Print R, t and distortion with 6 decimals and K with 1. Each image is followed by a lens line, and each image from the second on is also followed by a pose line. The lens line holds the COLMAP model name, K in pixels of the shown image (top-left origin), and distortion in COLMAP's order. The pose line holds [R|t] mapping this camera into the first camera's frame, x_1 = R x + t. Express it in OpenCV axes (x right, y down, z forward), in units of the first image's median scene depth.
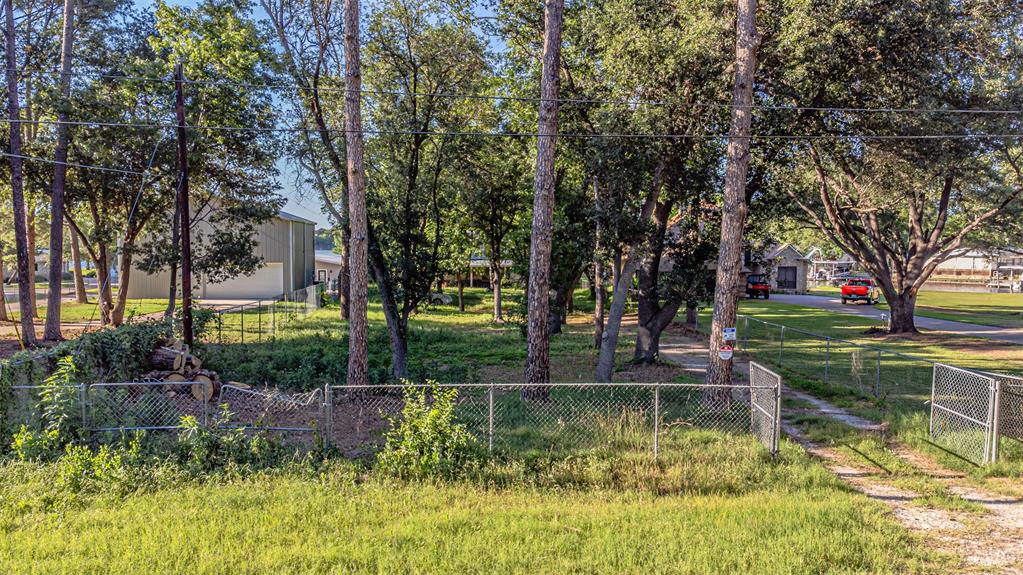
lens RADIAL K [[778.9, 0, 517.6], [0, 778.9, 286.3], [0, 0, 1]] dist [0.030787, 0.050020]
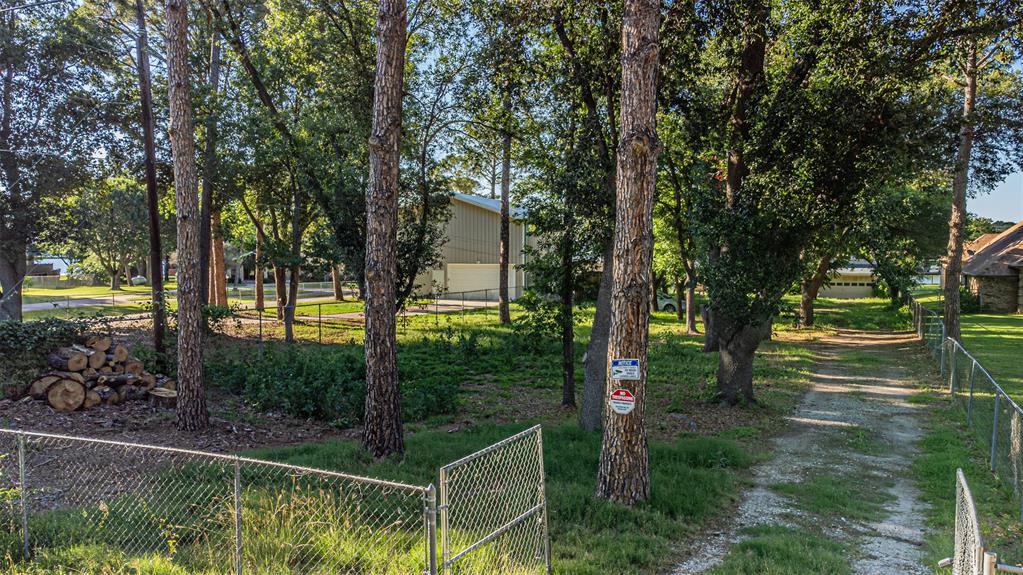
lens RADIAL K [[778.9, 0, 503.8], [0, 778.9, 285.1], [0, 0, 1]] dist [0.030787, 0.050020]
pose [[0.891980, 0.013312, -0.451879, 0.447734], [-0.017254, 0.999841, -0.004605, 0.004373], [0.451746, 0.011904, 0.892067, 0.457867]]
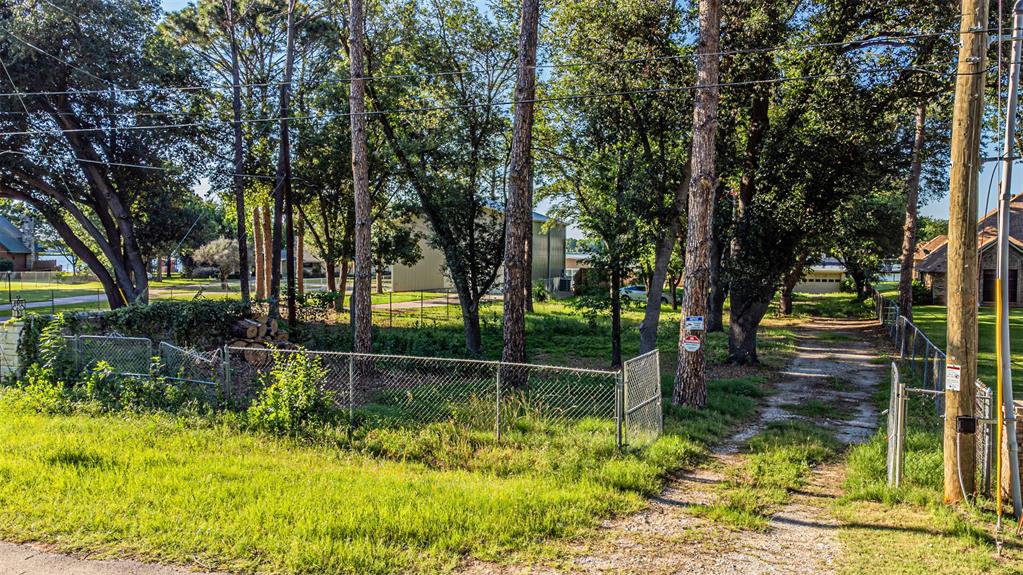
lens RADIAL K [[778.9, 0, 508.9], [0, 778.9, 285.5], [0, 0, 1]] dist [0.030787, 0.050020]
pose [[0.909508, 0.015529, -0.415397, 0.449716], [-0.018457, 0.999825, -0.003034, 0.025166], [0.415277, 0.010427, 0.909635, 0.098084]]
